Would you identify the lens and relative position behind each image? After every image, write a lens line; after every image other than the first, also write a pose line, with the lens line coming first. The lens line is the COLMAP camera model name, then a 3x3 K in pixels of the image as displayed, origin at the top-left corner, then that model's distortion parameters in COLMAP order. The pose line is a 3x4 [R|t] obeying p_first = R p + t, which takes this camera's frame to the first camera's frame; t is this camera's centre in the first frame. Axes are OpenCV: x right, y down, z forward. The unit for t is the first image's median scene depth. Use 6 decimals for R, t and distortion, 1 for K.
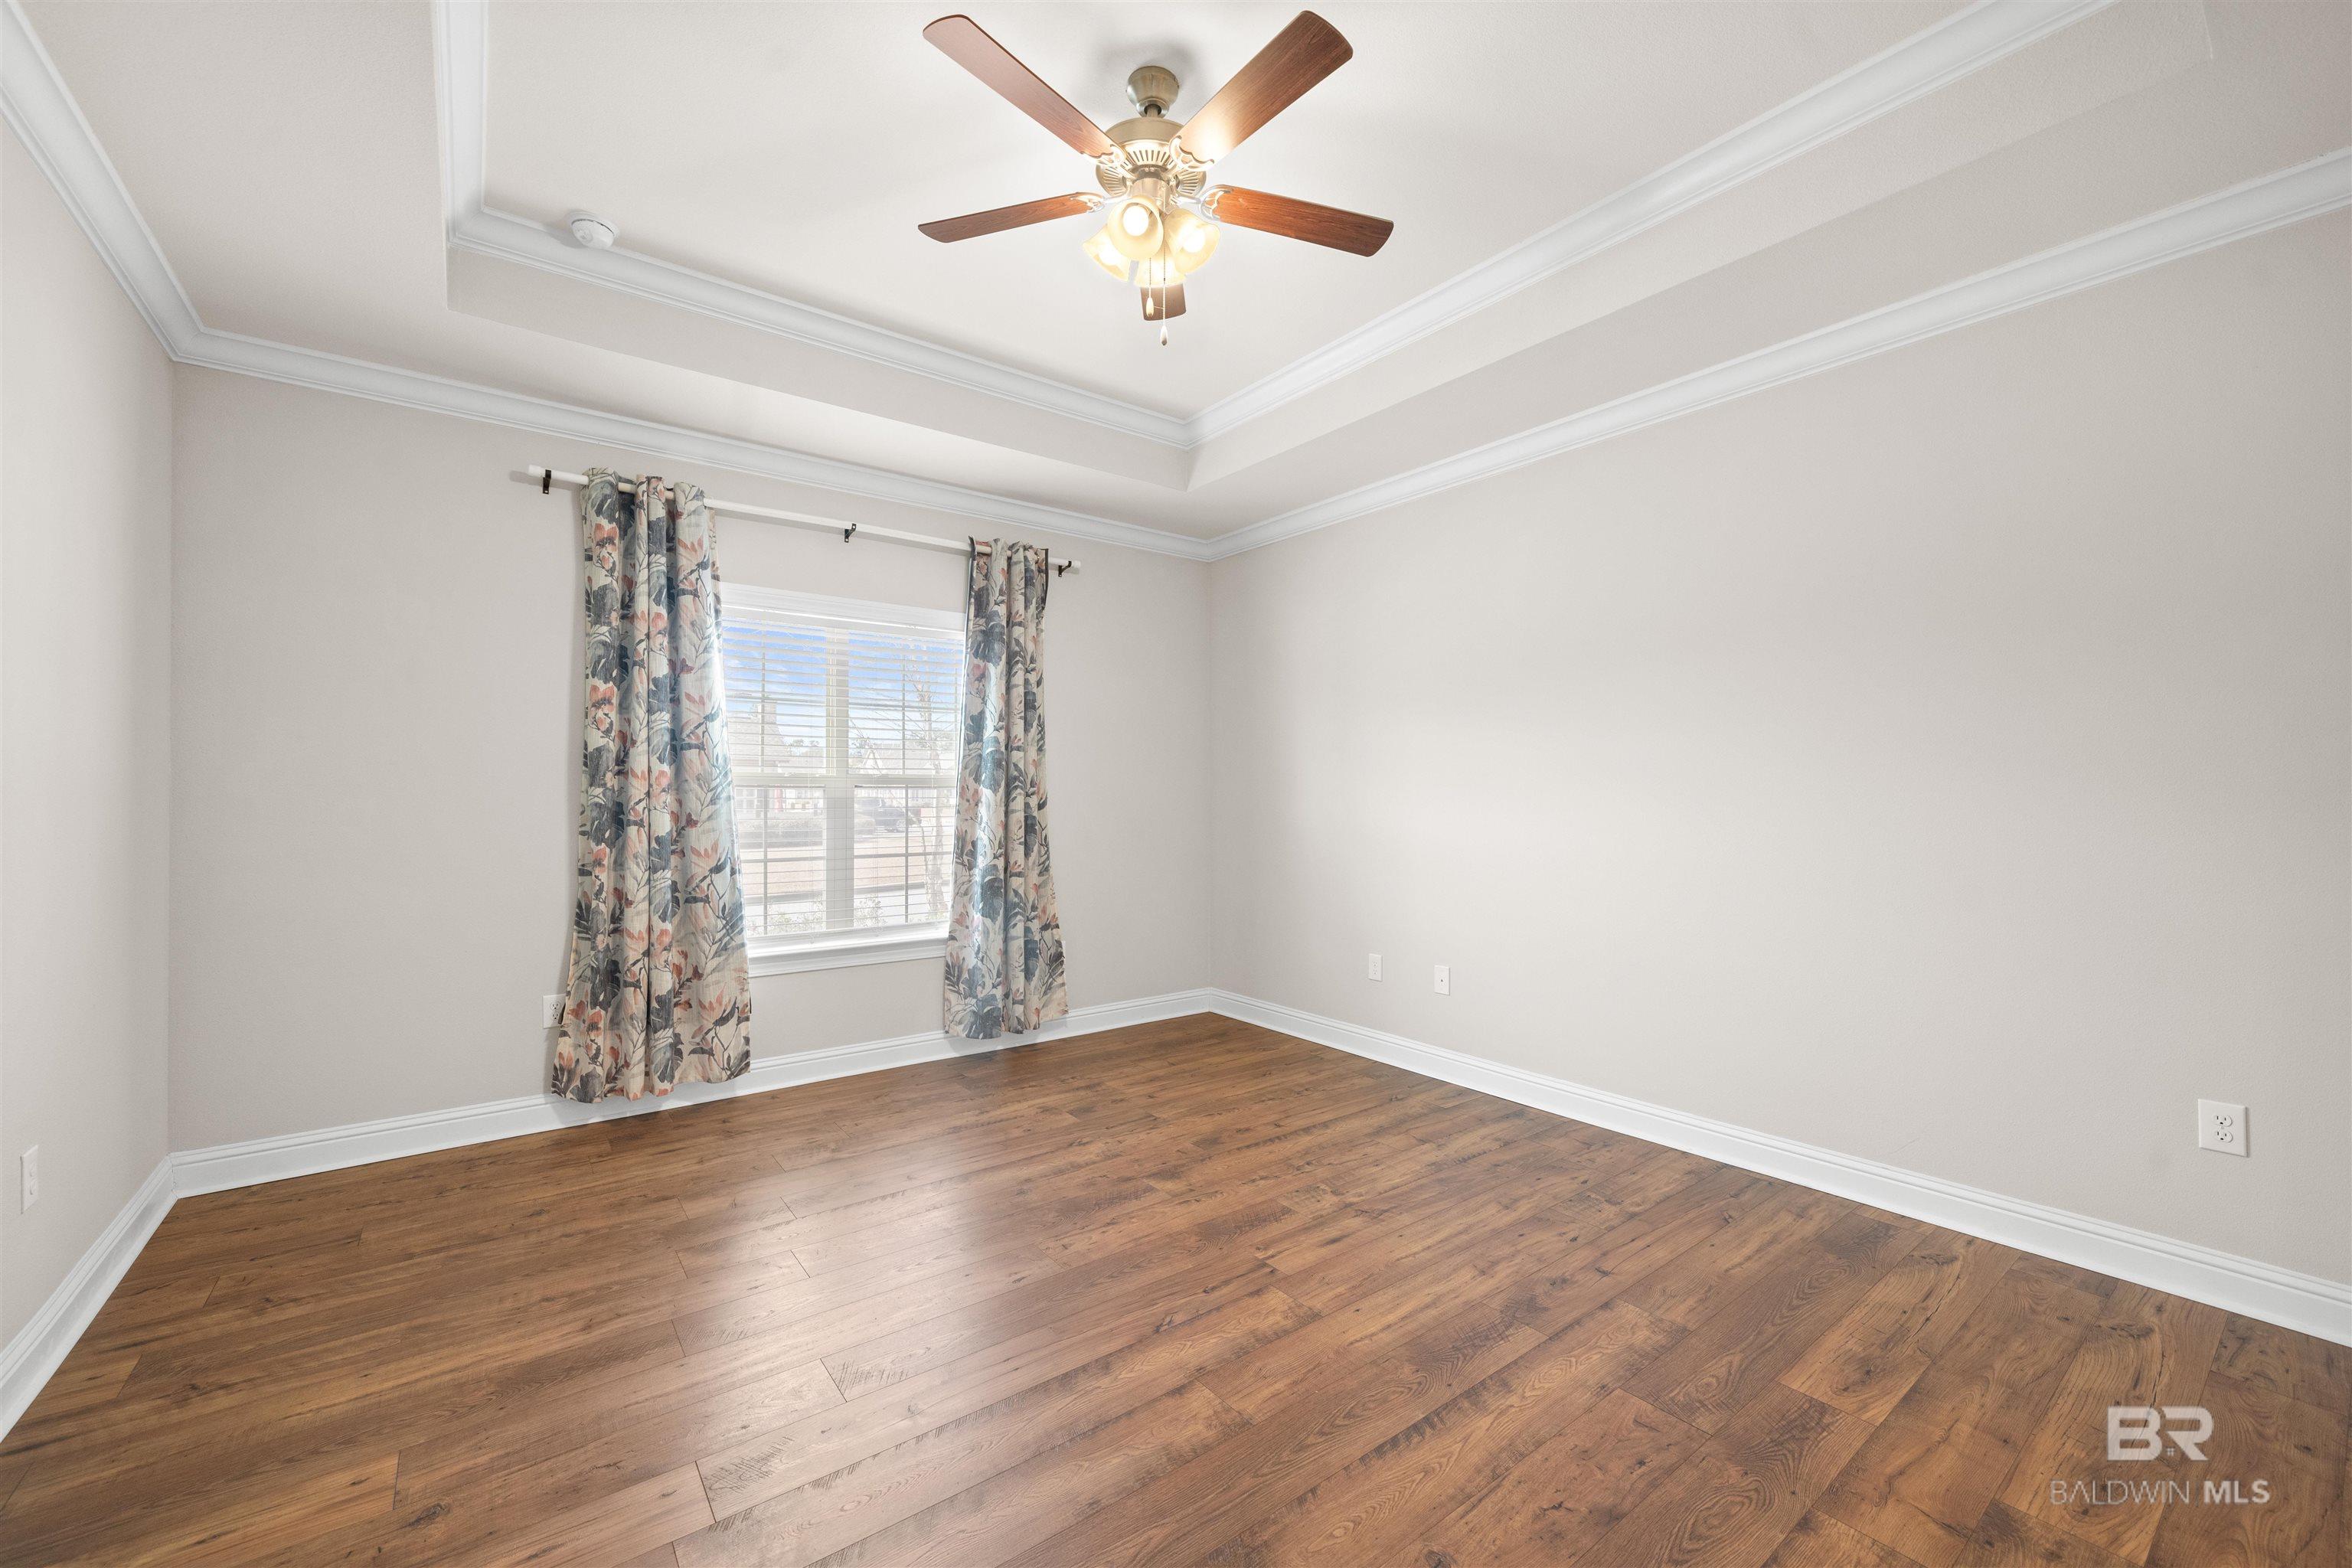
lens RADIAL K [[958.0, 0, 1174.3], [0, 958.0, 794.5], [0, 0, 1]] dist [0.016617, -0.000695]
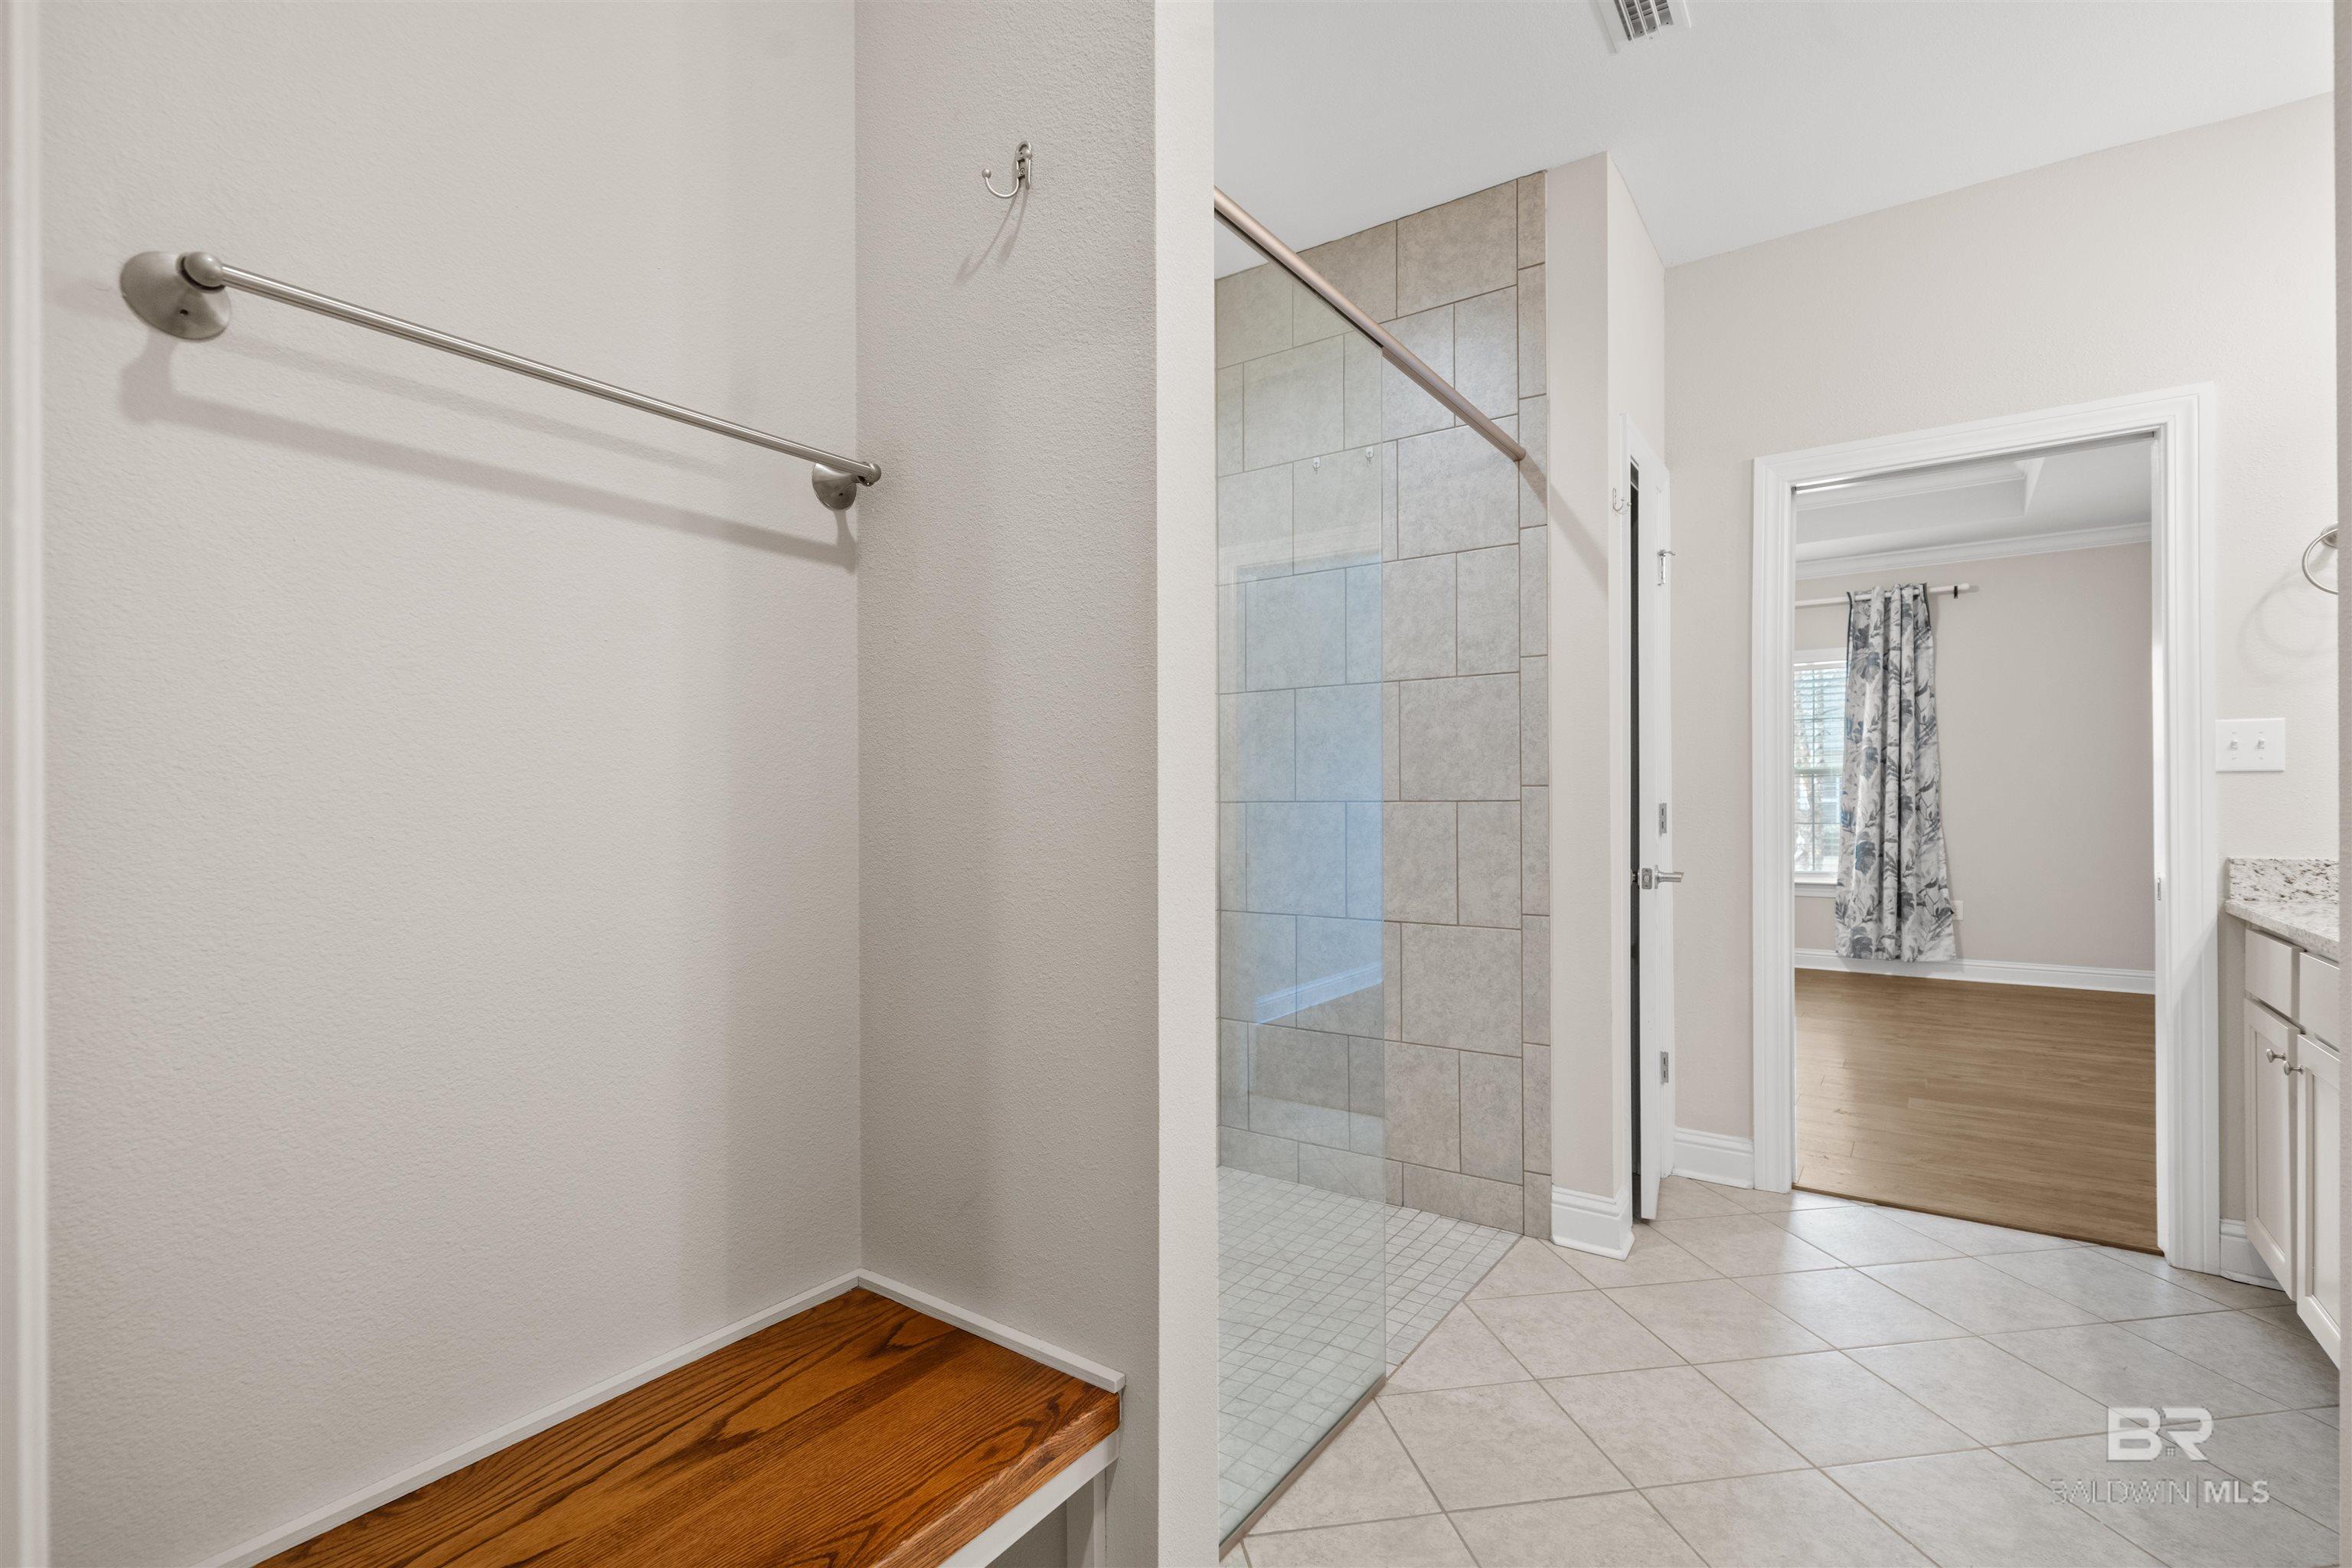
lens RADIAL K [[1057.7, 0, 1175.3], [0, 1057.7, 781.0], [0, 0, 1]] dist [-0.003561, 0.000754]
pose [[0.302966, -0.011354, -0.952934, 0.921201], [0.010405, 0.999909, -0.008606, 0.004093], [0.952944, -0.007308, 0.303057, -0.371088]]
